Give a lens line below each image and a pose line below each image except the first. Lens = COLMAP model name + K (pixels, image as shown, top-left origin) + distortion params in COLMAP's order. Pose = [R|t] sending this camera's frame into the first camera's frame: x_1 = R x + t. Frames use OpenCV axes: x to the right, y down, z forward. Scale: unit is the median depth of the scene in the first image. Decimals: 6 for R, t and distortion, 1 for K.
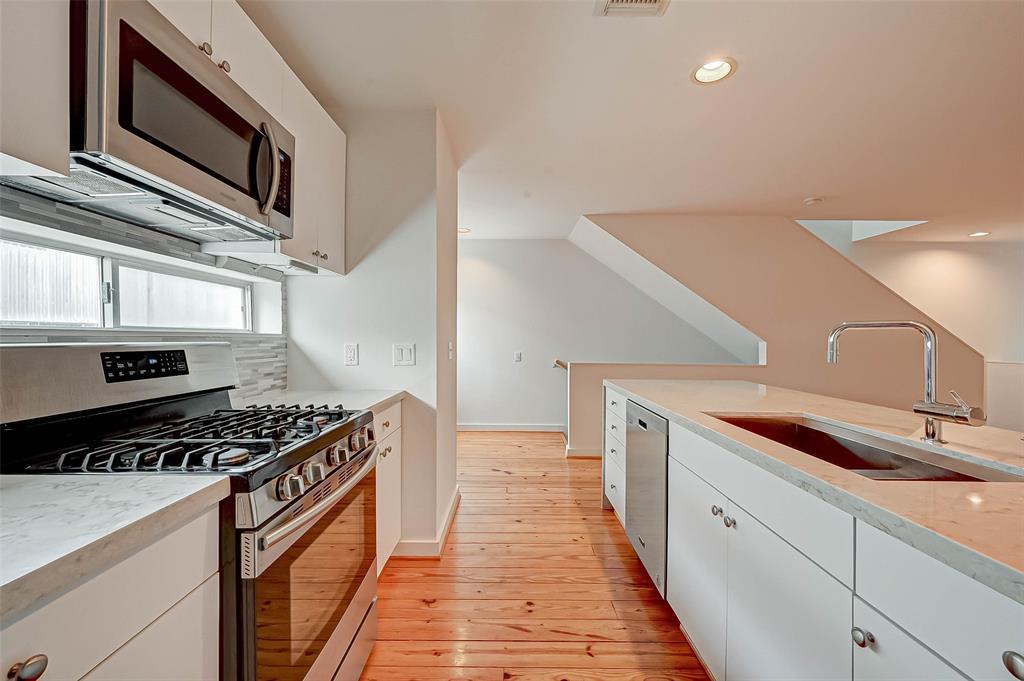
lens RADIAL K [[407.0, 0, 512.0], [0, 407.0, 340.5], [0, 0, 1]] dist [0.000838, 0.000652]
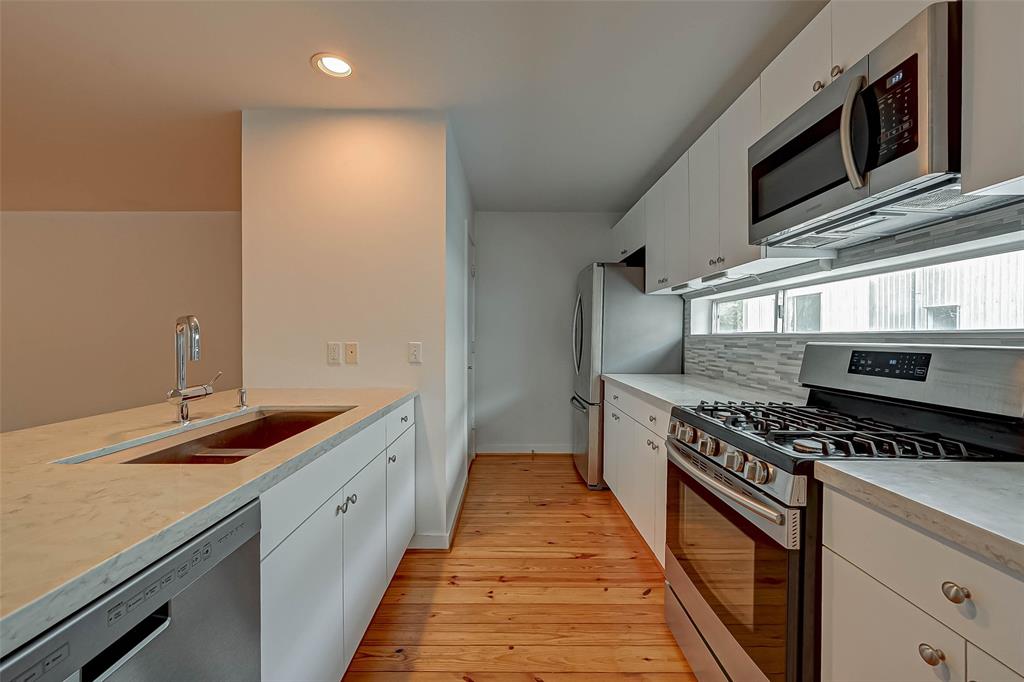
lens RADIAL K [[418.0, 0, 509.3], [0, 418.0, 339.4], [0, 0, 1]] dist [0.001235, 0.000318]
pose [[-0.999957, -0.009229, 0.000790, 0.100006], [-0.009219, 0.999881, 0.012332, -0.011066], [-0.000904, 0.012324, -0.999924, 2.043001]]
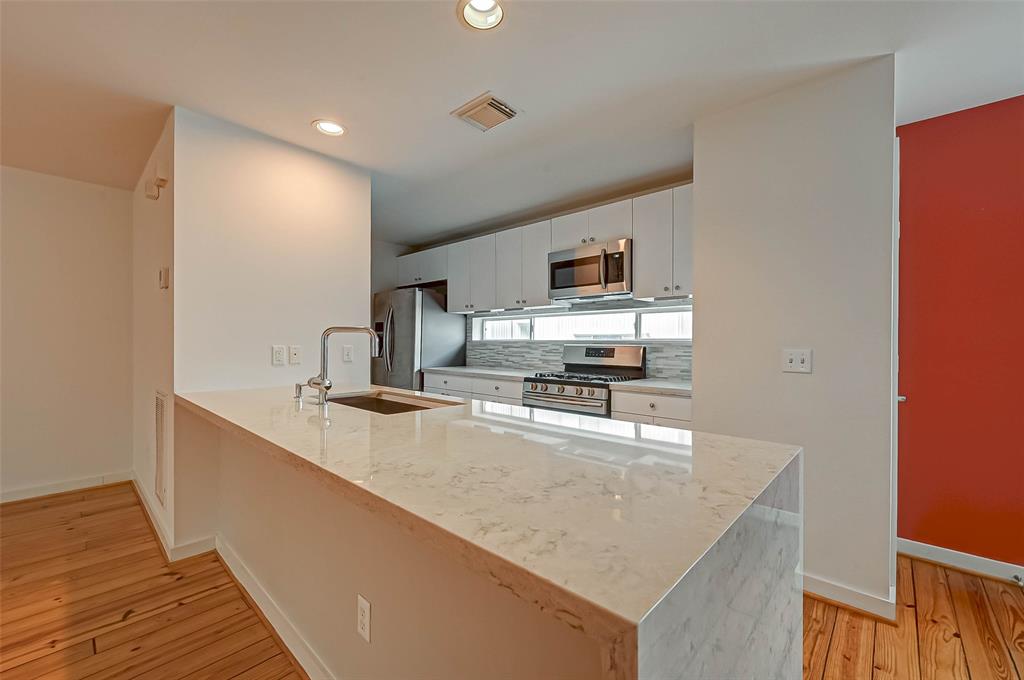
lens RADIAL K [[411.5, 0, 505.3], [0, 411.5, 345.7], [0, 0, 1]] dist [-0.000168, 0.000012]
pose [[-0.685689, -0.006688, -0.727864, 1.602891], [-0.015394, 0.999867, 0.005315, 0.006123], [0.727732, 0.014849, -0.685701, 2.415879]]
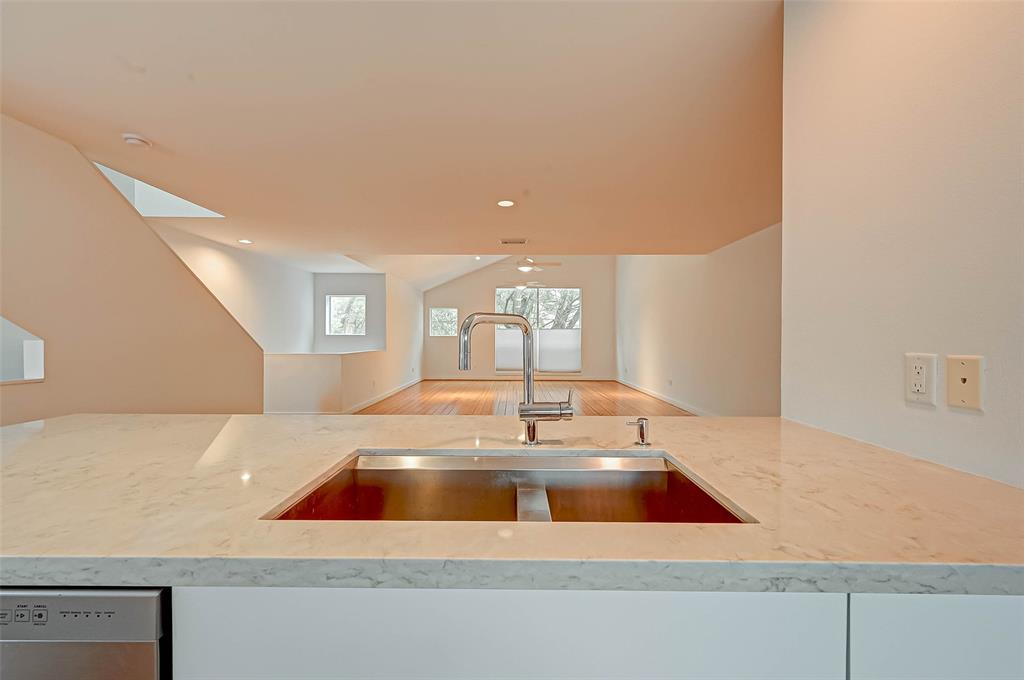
lens RADIAL K [[407.0, 0, 512.0], [0, 407.0, 340.0], [0, 0, 1]] dist [0.000838, 0.000652]
pose [[0.010276, -0.014626, 0.999840, 0.084502], [0.003888, 0.999886, 0.014587, -0.008678], [-0.999940, 0.003738, 0.010331, 0.968647]]
